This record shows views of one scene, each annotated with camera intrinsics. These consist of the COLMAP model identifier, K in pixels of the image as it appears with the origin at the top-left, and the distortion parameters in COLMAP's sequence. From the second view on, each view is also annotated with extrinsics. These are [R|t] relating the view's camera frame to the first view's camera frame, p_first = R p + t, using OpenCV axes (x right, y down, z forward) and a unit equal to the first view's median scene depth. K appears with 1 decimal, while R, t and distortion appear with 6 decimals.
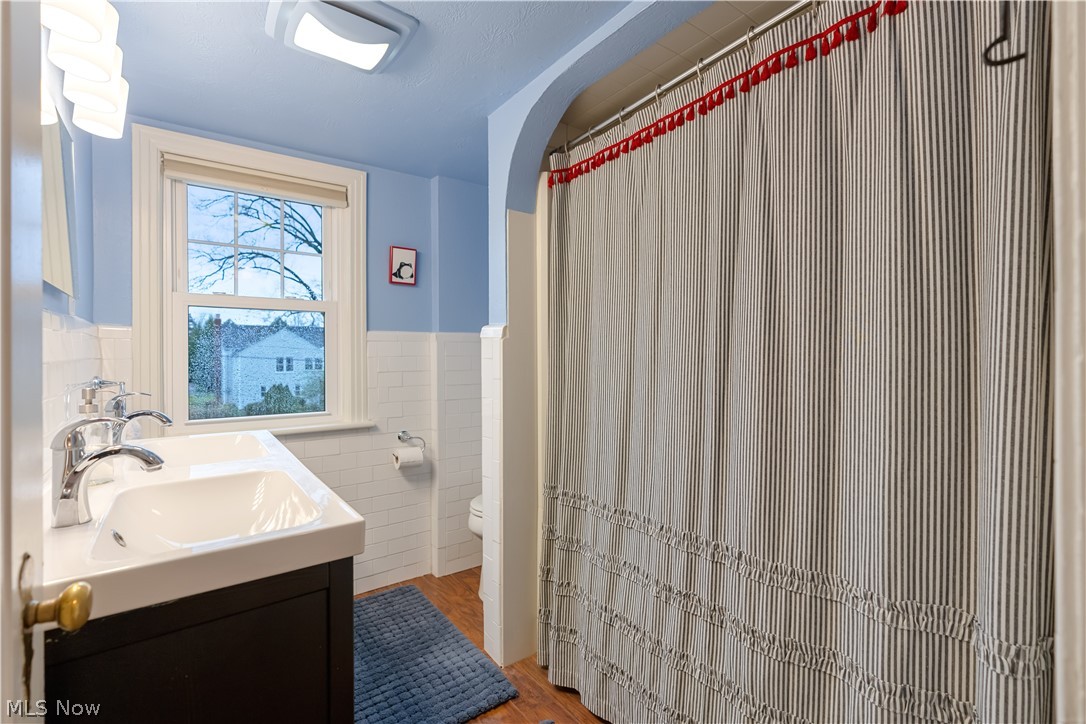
lens RADIAL K [[494.8, 0, 542.4], [0, 494.8, 359.4], [0, 0, 1]] dist [-0.002917, 0.000018]
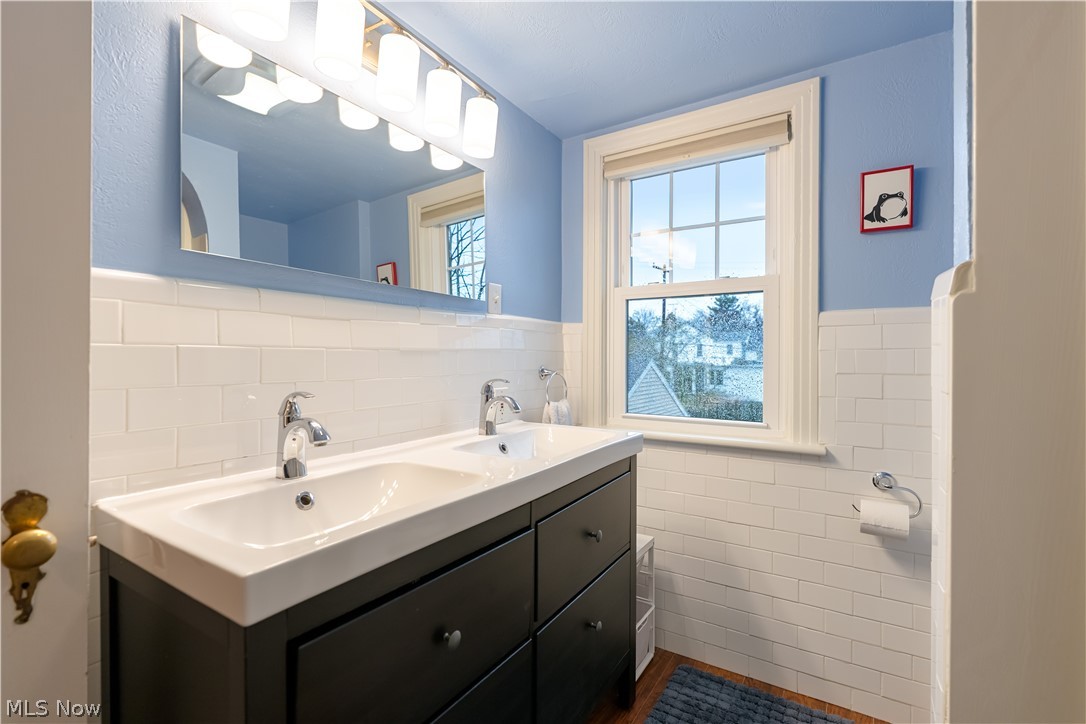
lens RADIAL K [[494.8, 0, 542.3], [0, 494.8, 356.9], [0, 0, 1]] dist [-0.002917, 0.000018]
pose [[0.355627, 0.001230, -0.934627, 0.137846], [-0.014283, 0.999890, -0.004119, 0.012617], [0.934519, 0.014814, 0.355606, 0.399679]]
